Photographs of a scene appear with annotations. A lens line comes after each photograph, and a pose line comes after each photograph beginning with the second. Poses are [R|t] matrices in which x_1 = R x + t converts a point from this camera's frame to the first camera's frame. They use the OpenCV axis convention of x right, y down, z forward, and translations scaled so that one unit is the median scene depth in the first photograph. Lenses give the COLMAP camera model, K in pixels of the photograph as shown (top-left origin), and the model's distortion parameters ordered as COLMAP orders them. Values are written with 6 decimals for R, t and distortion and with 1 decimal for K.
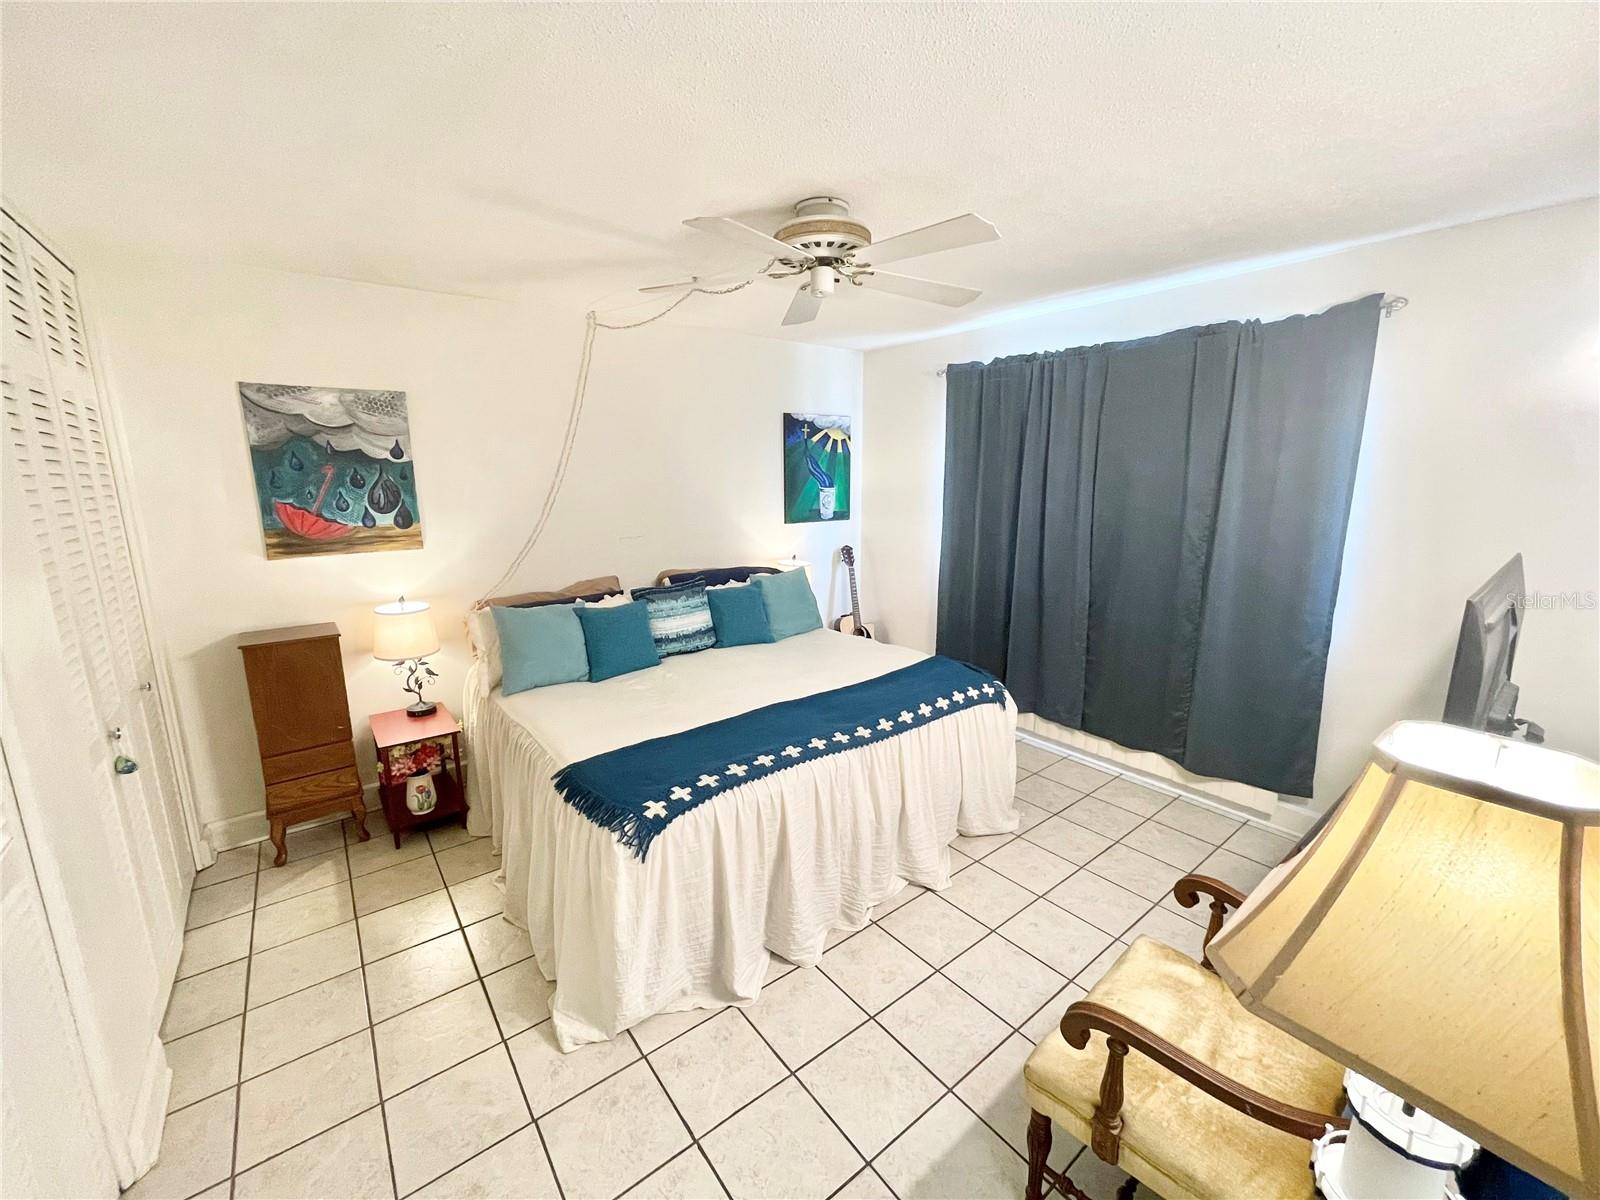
lens RADIAL K [[642.9, 0, 800.0], [0, 642.9, 600.0], [0, 0, 1]] dist [-0.016515, 0.010312]
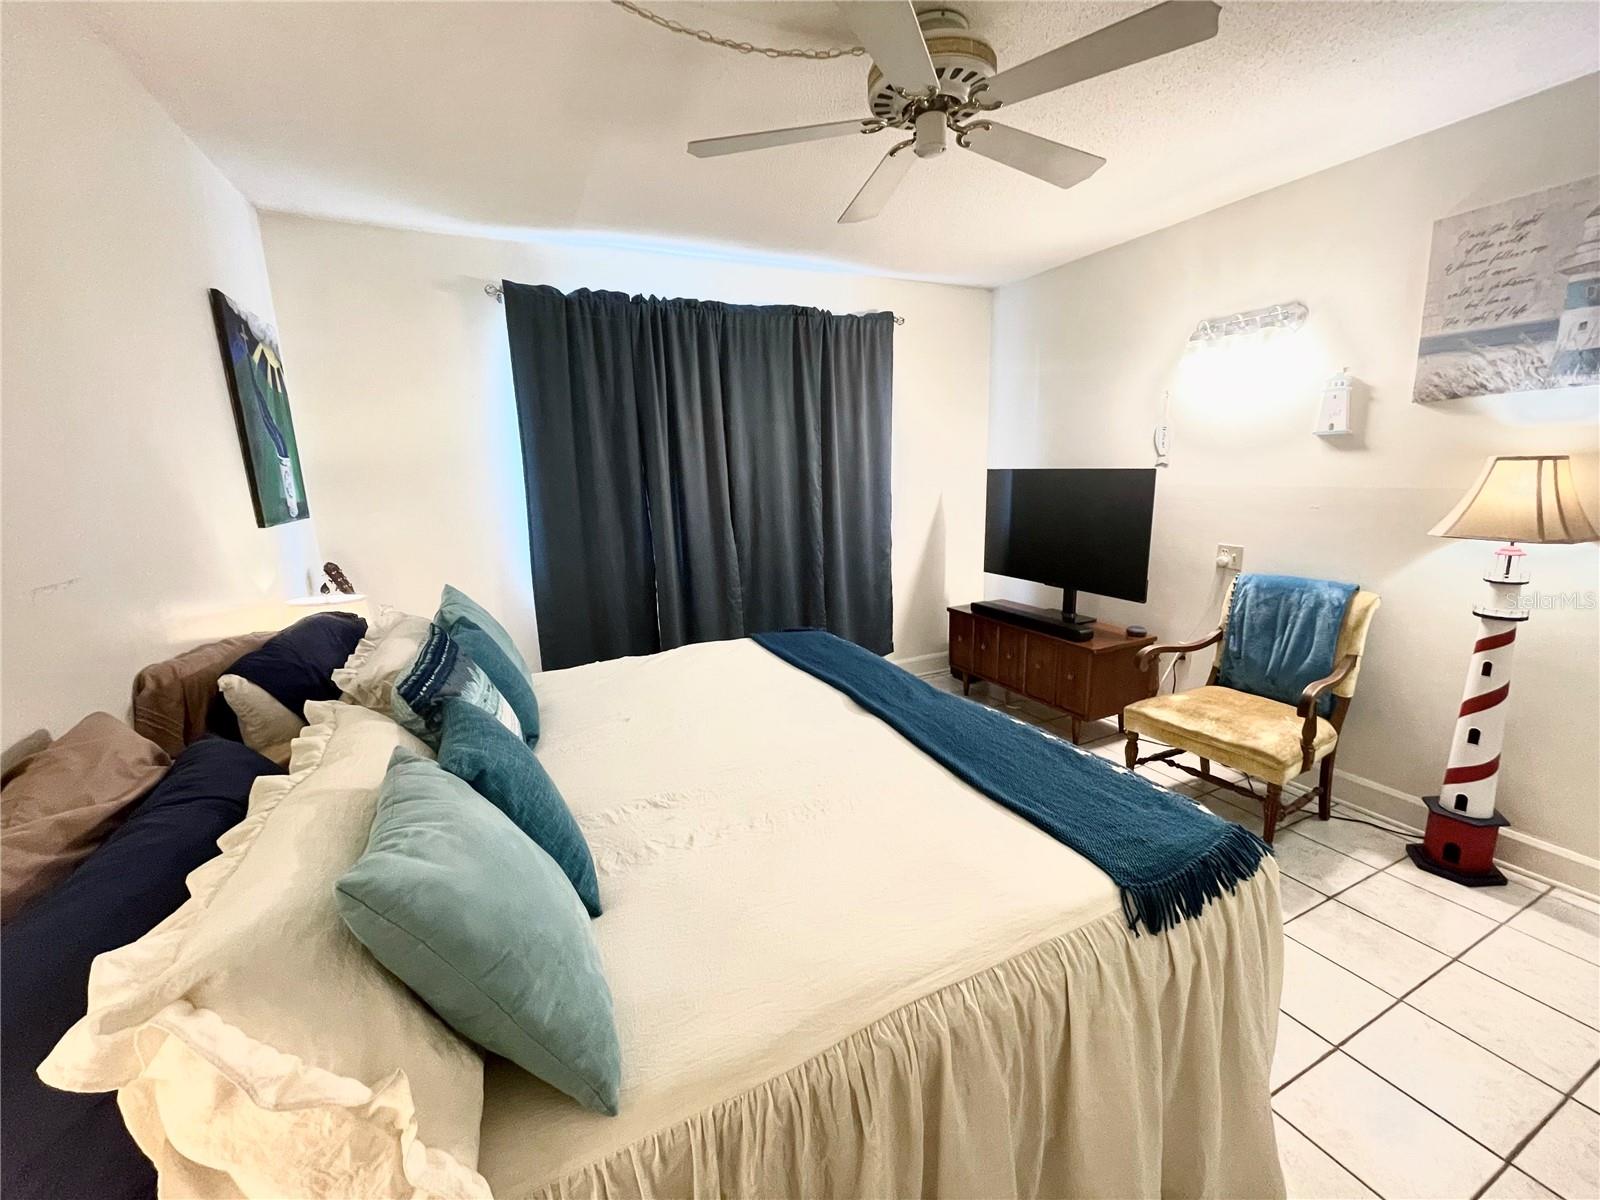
lens RADIAL K [[648.1, 0, 800.0], [0, 648.1, 600.0], [0, 0, 1]] dist [0.000779, -0.000188]
pose [[0.208752, -0.212799, 0.954536, -0.685732], [0.214568, 0.962224, 0.167588, -0.104407], [-0.954140, 0.169828, 0.246526, 0.826268]]
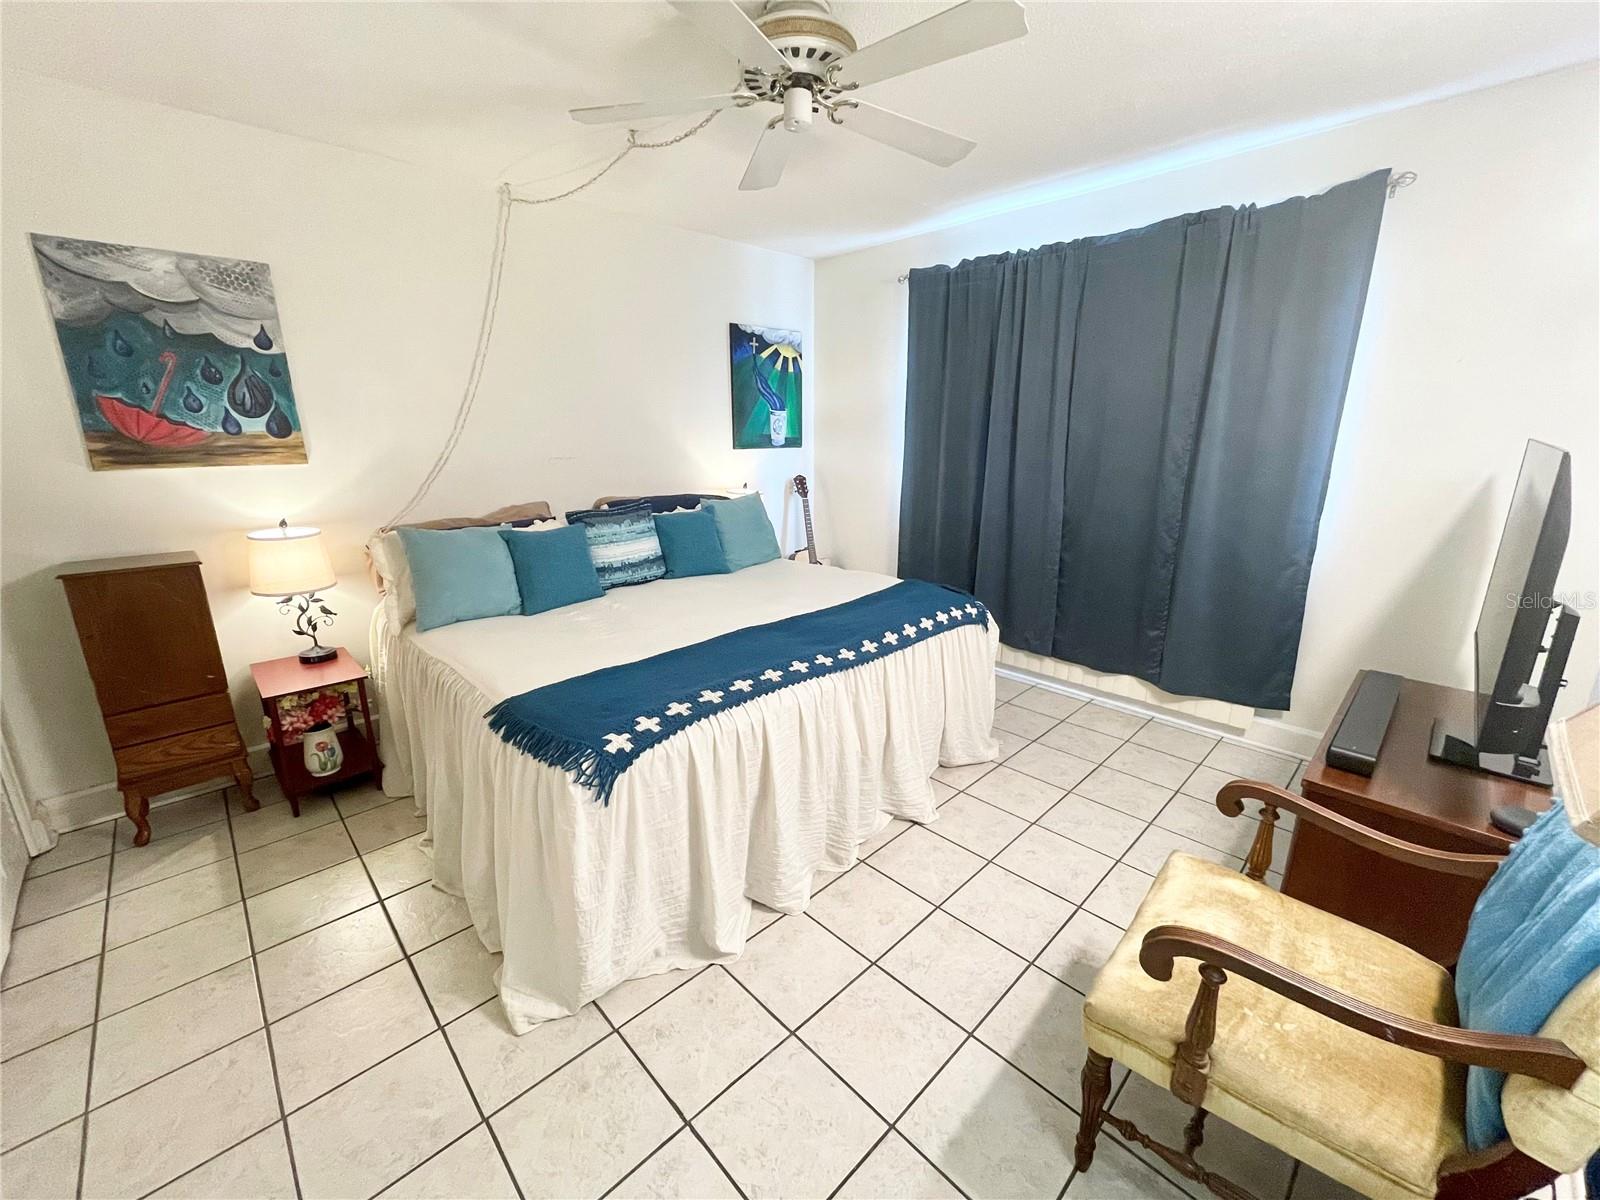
lens RADIAL K [[642.9, 0, 800.0], [0, 642.9, 600.0], [0, 0, 1]] dist [-0.016515, 0.010312]
pose [[0.994110, -0.024760, 0.105510, -0.050907], [0.018062, 0.997788, 0.063973, 0.063515], [-0.106861, -0.061690, 0.992358, 0.111632]]
